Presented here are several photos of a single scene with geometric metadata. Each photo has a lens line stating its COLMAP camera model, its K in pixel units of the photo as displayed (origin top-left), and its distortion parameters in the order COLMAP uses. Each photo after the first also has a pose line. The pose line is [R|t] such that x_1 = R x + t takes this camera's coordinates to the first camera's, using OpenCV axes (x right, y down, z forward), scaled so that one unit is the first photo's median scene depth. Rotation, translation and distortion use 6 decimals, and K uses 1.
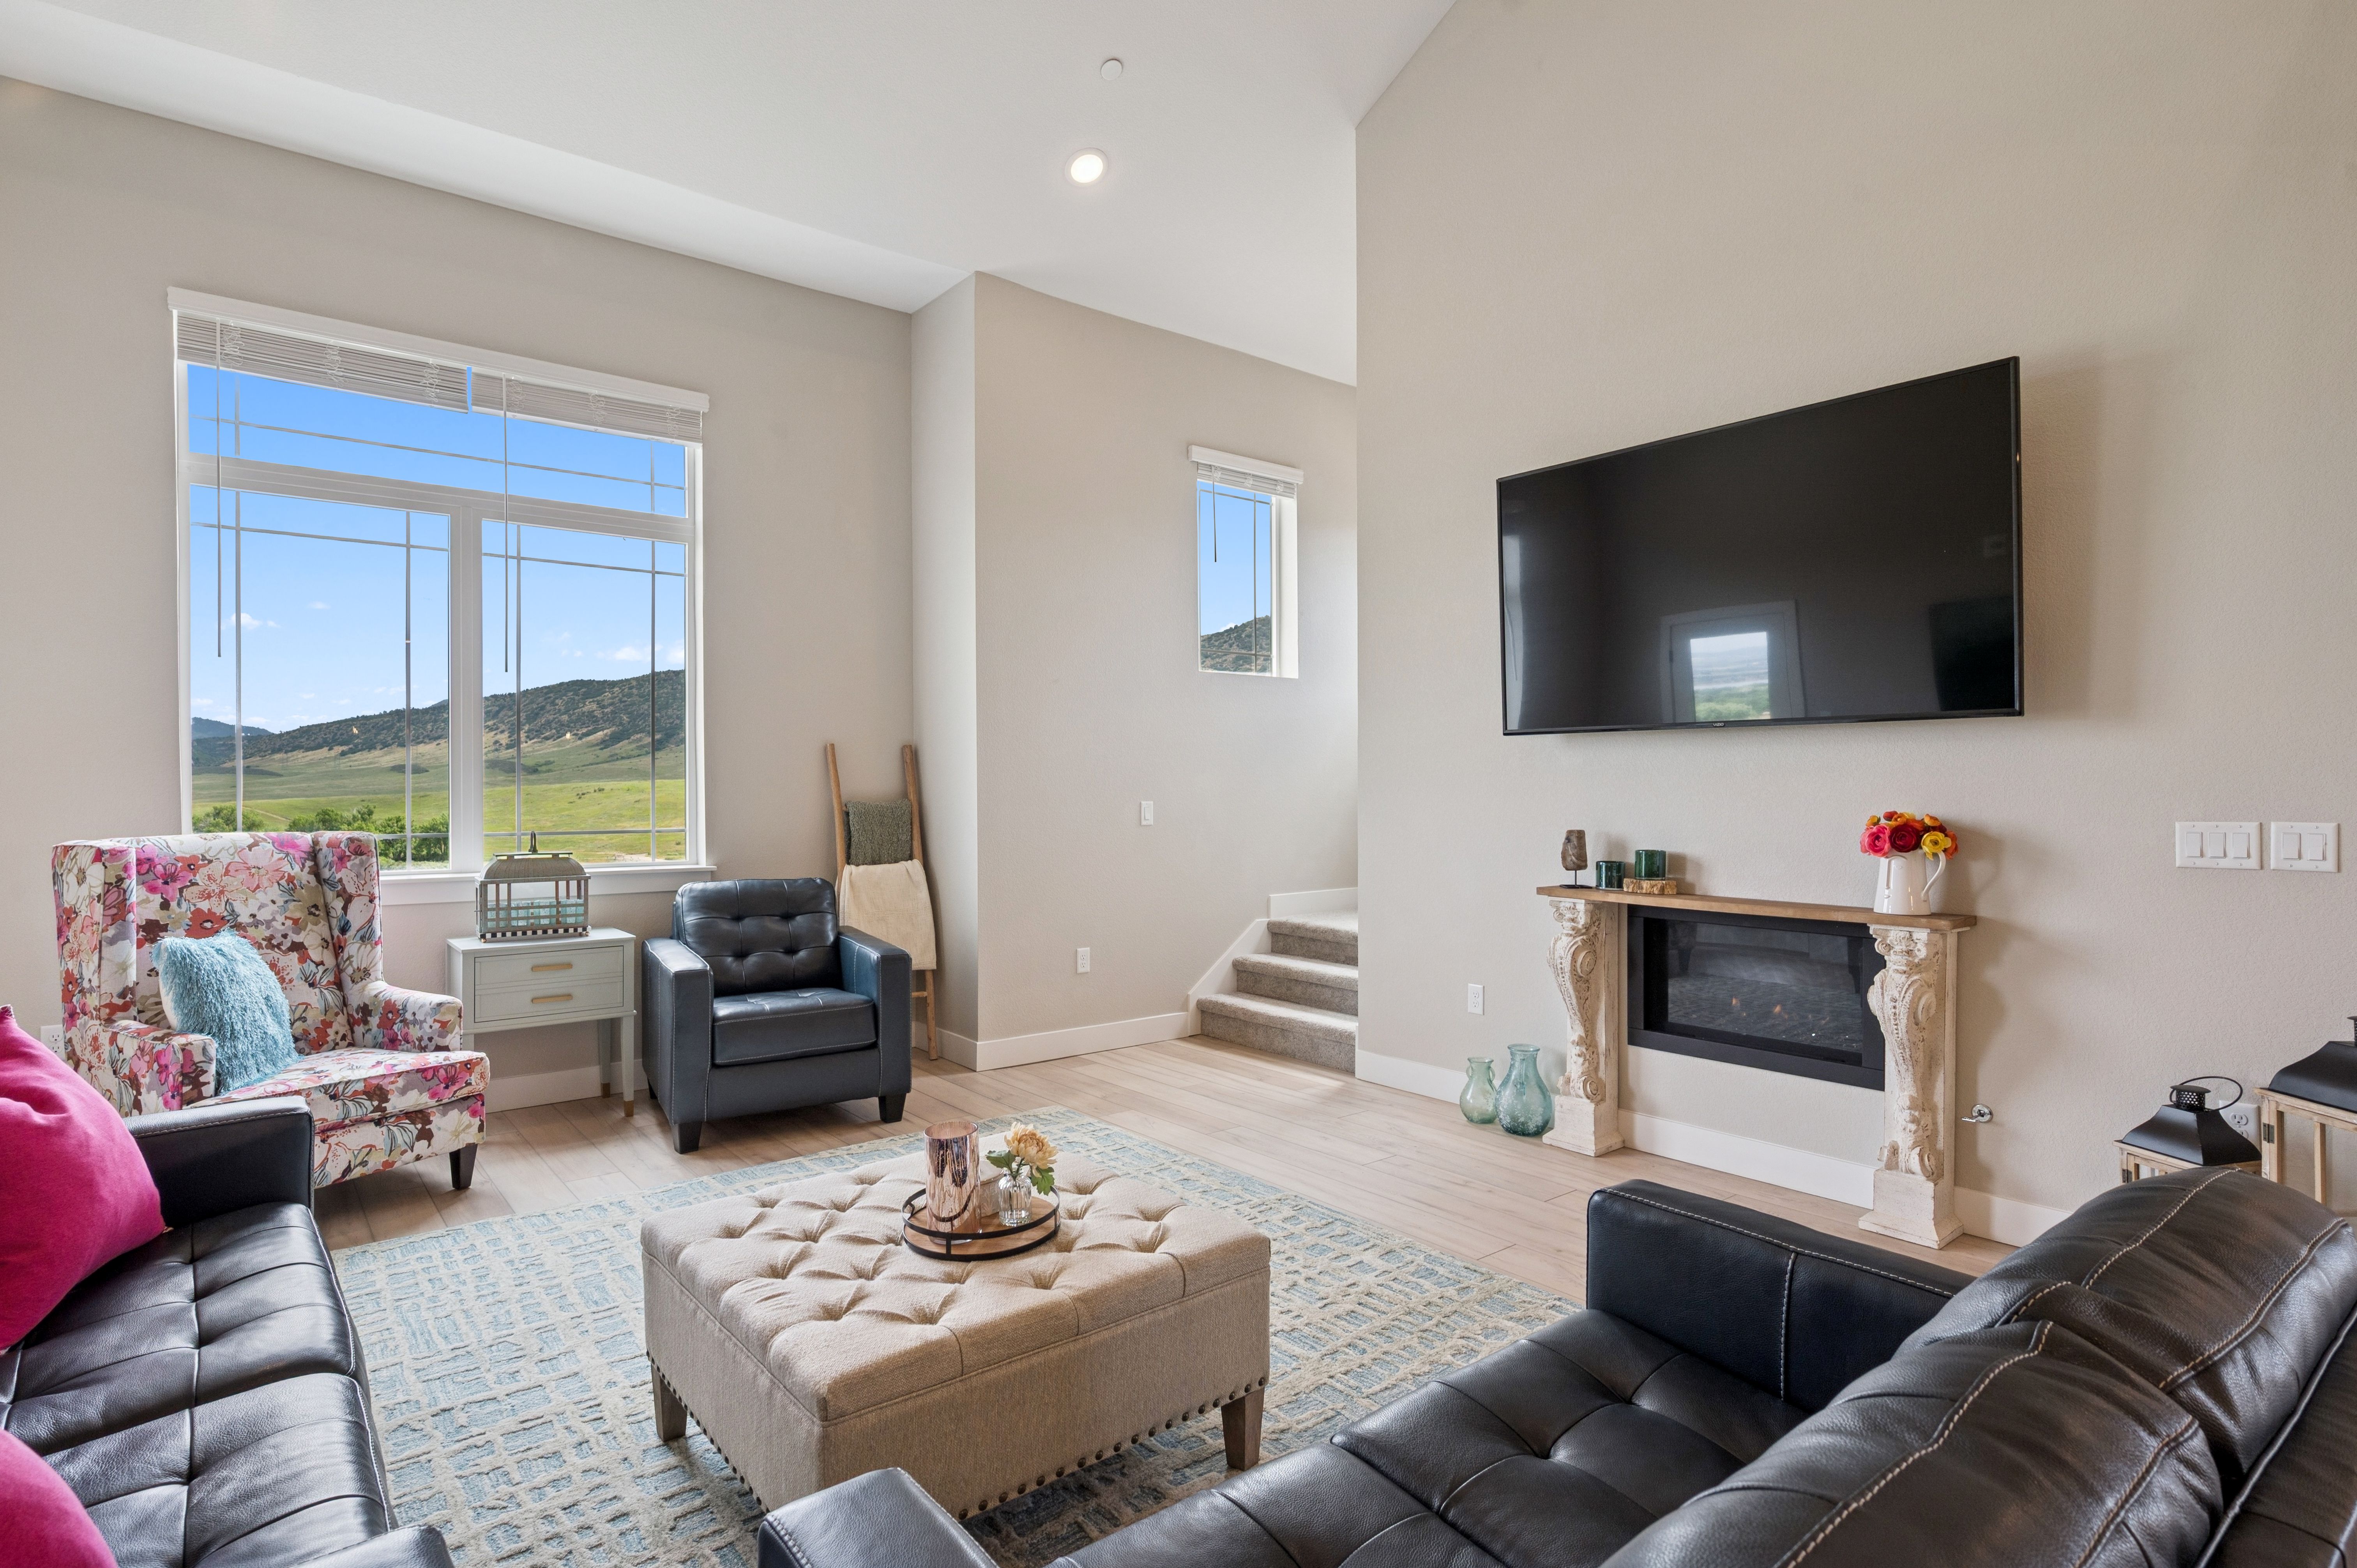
lens RADIAL K [[1236.9, 0, 1092.3], [0, 1236.9, 799.0], [0, 0, 1]] dist [-0.006541, 0.000142]
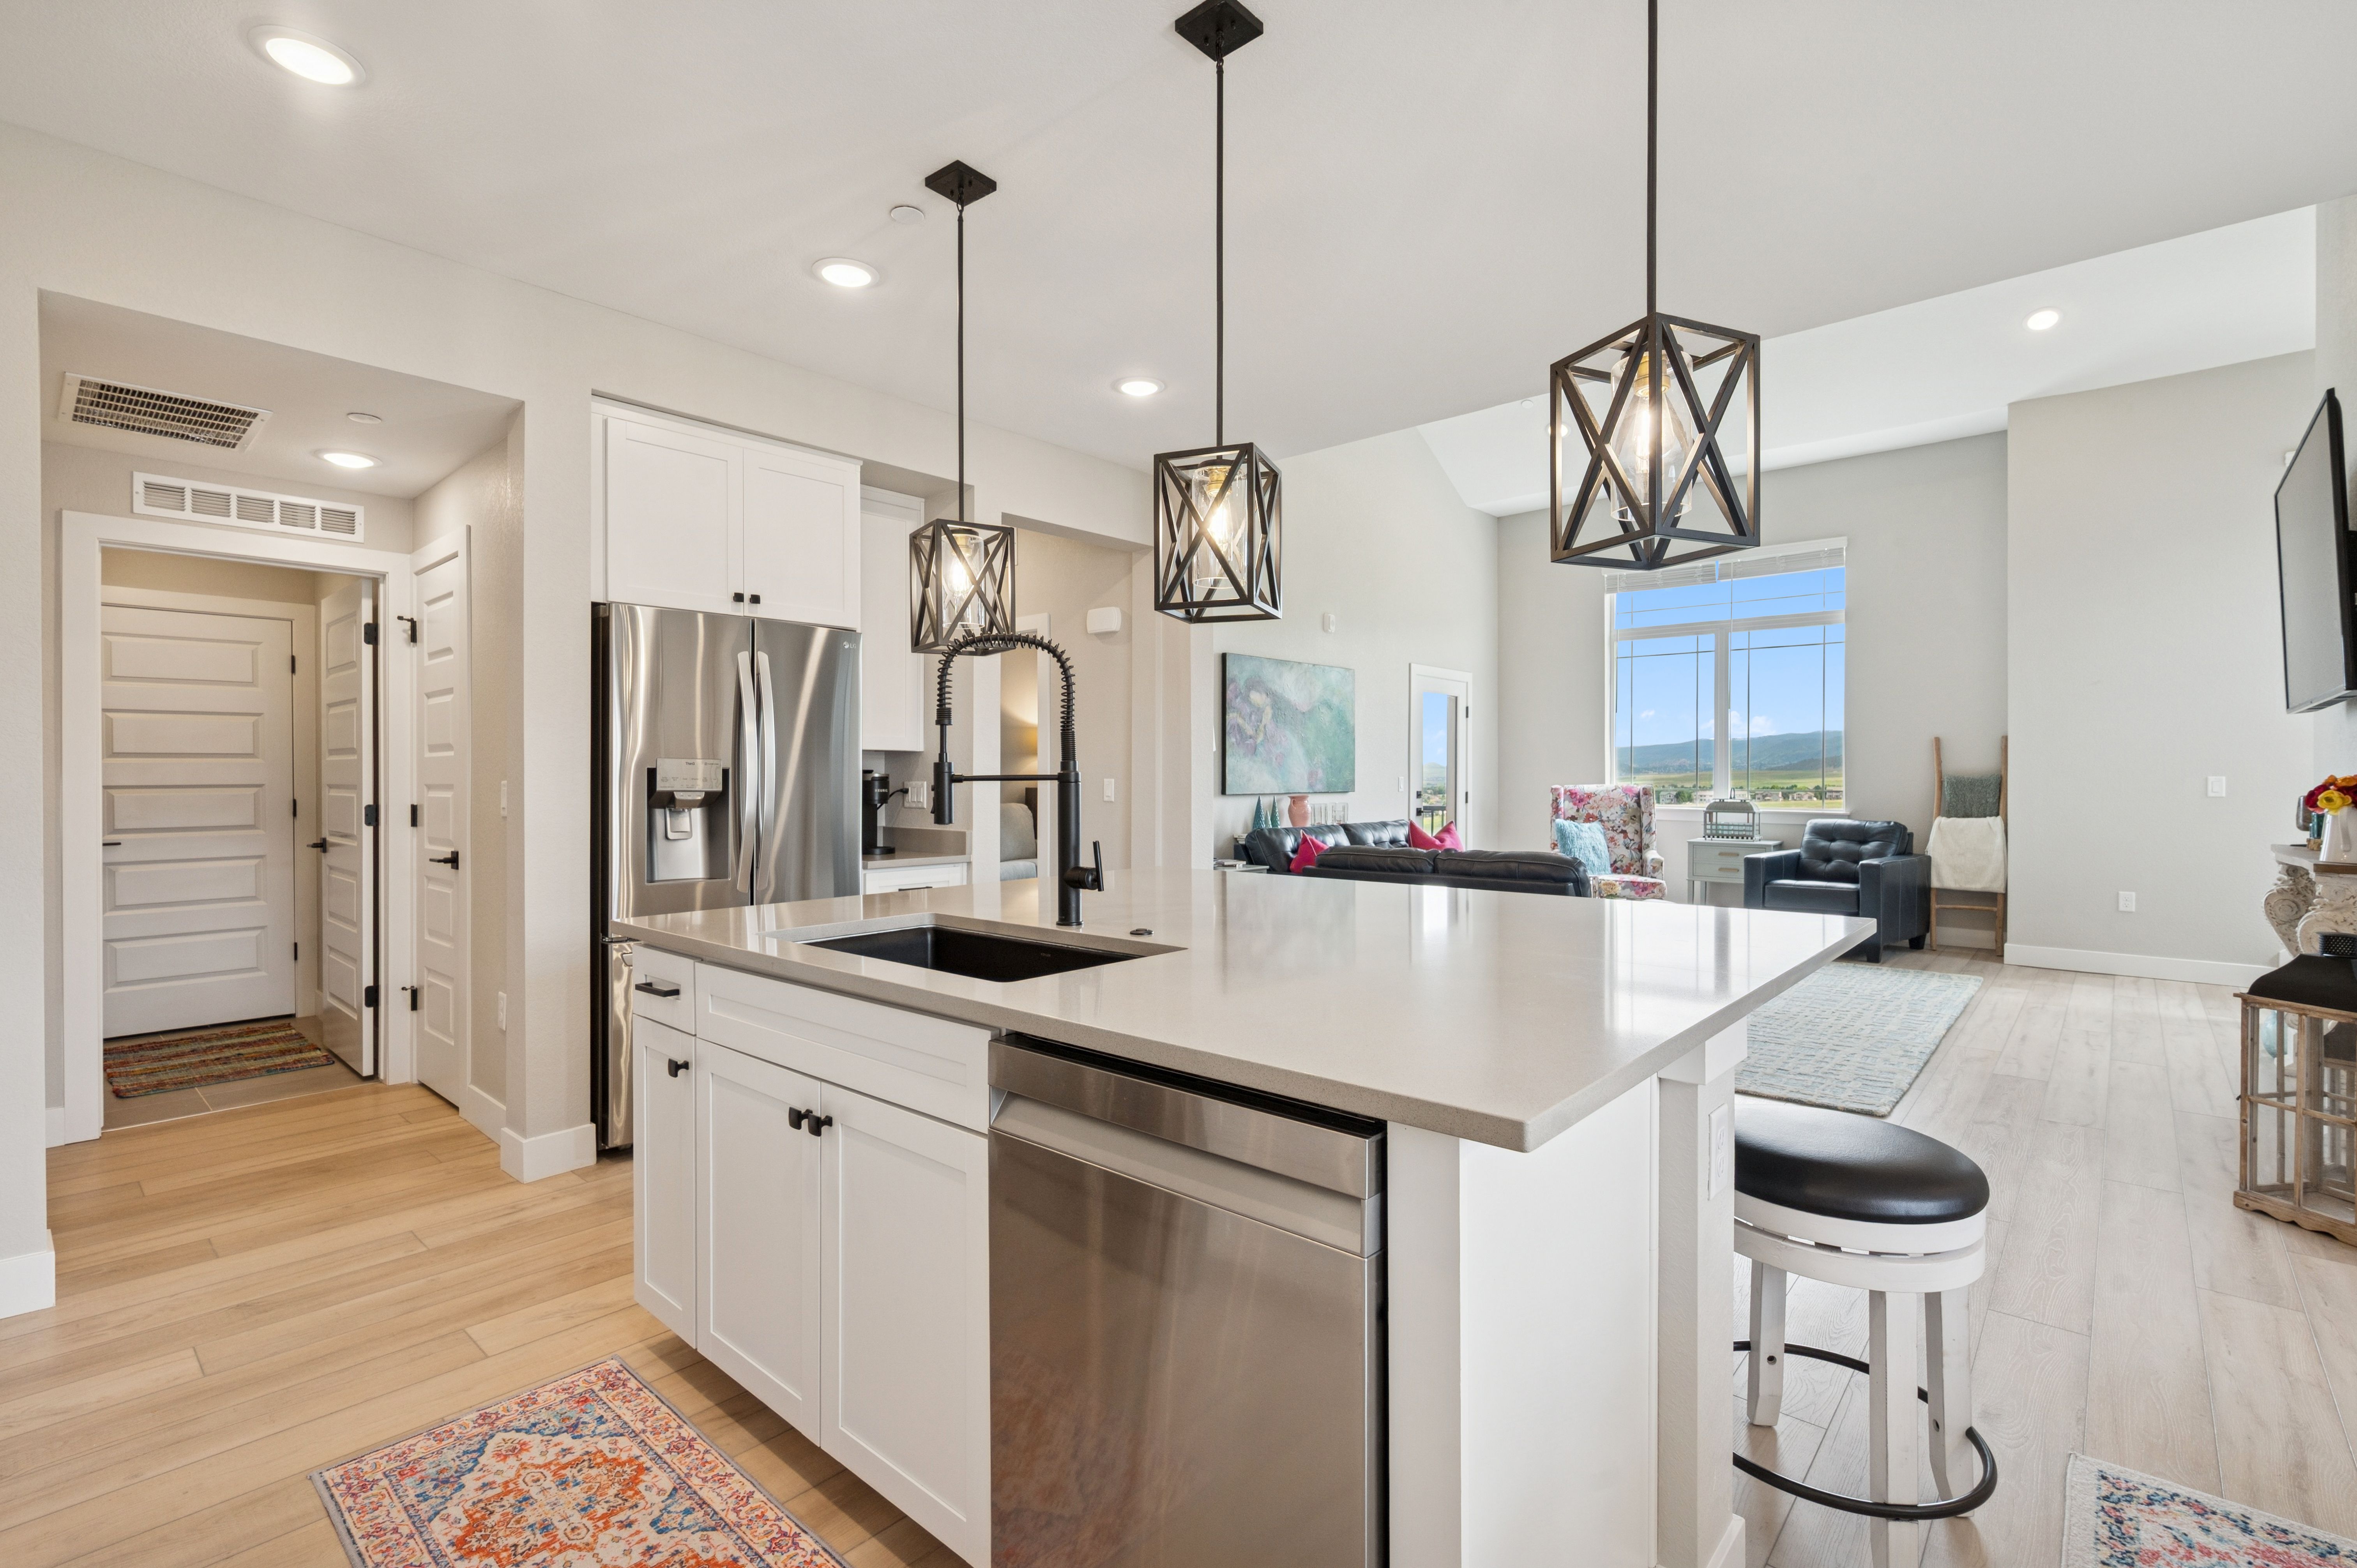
lens RADIAL K [[1089.1, 0, 1199.5], [0, 1089.1, 779.4], [0, 0, 1]] dist [0.000708, -0.002662]
pose [[0.194875, 0.003690, -0.980821, 1.175283], [-0.012674, 0.999919, 0.001244, 0.022417], [0.980746, 0.012189, 0.194906, -0.207713]]
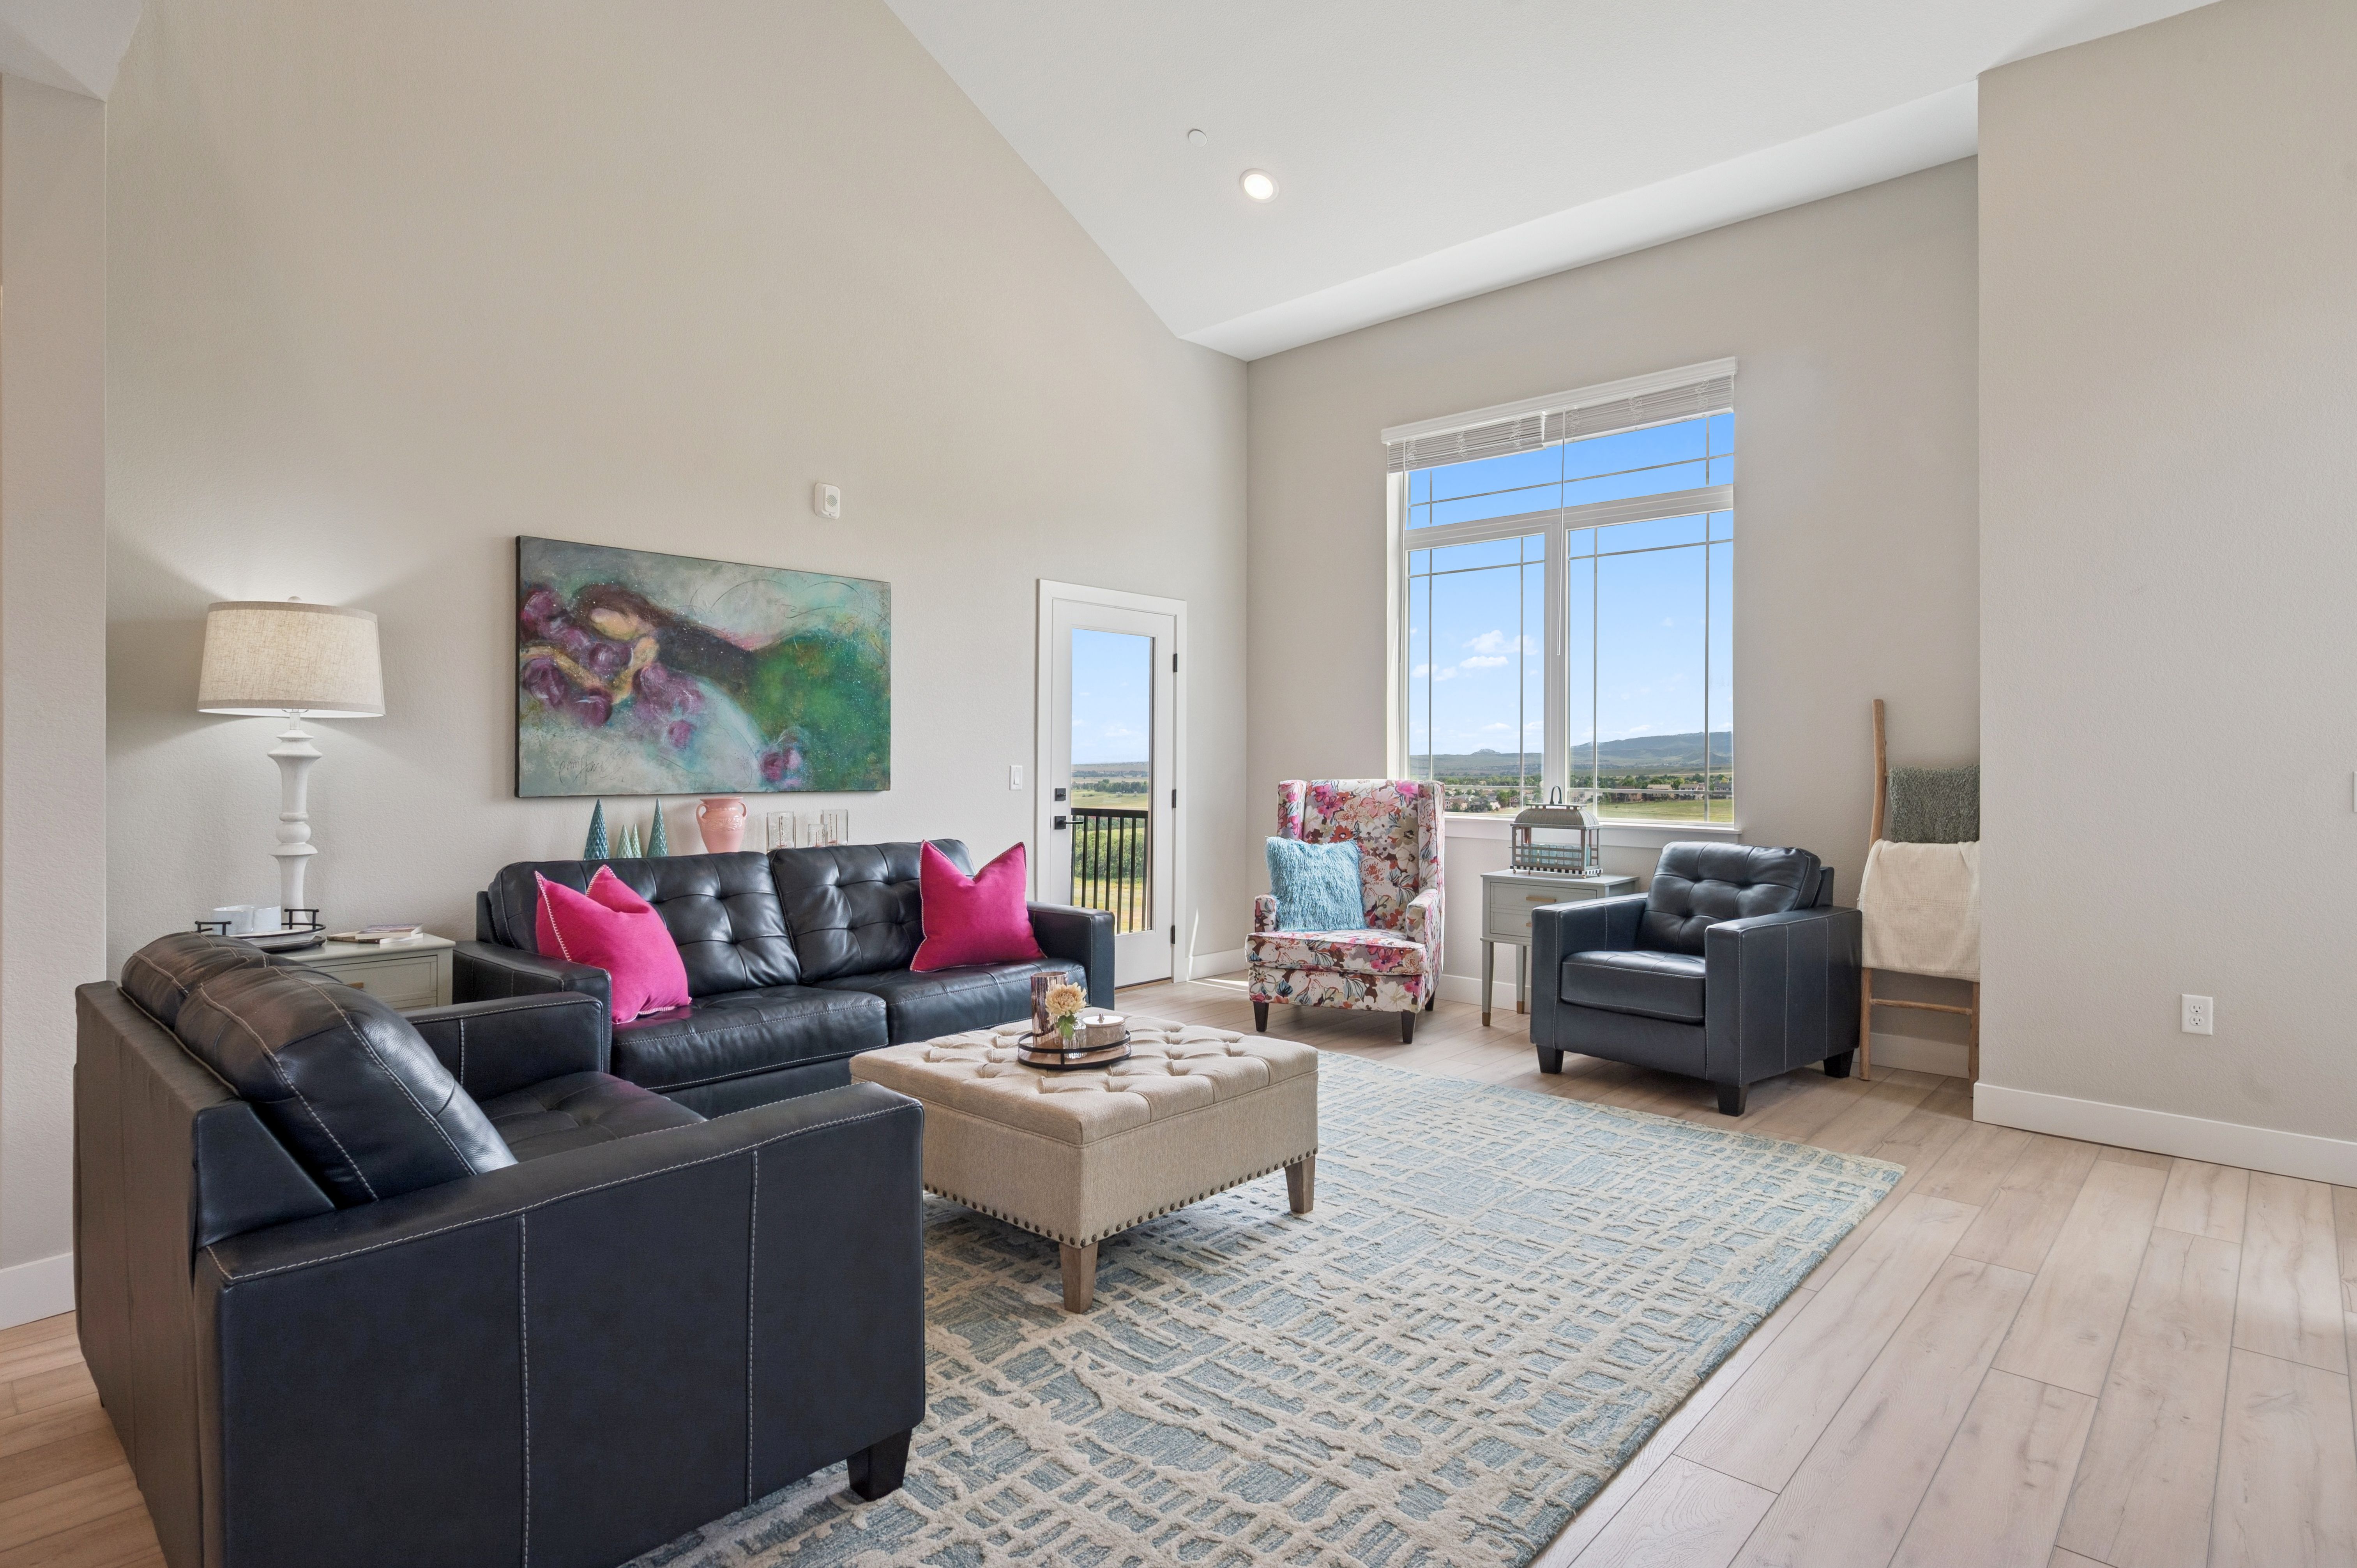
lens RADIAL K [[1236.9, 0, 1217.3], [0, 1236.9, 746.1], [0, 0, 1]] dist [-0.006541, 0.000142]
pose [[0.170423, -0.012326, -0.985294, 0.702800], [-0.016687, 0.999742, -0.015393, 0.012367], [0.985230, 0.019065, 0.170173, 0.497611]]
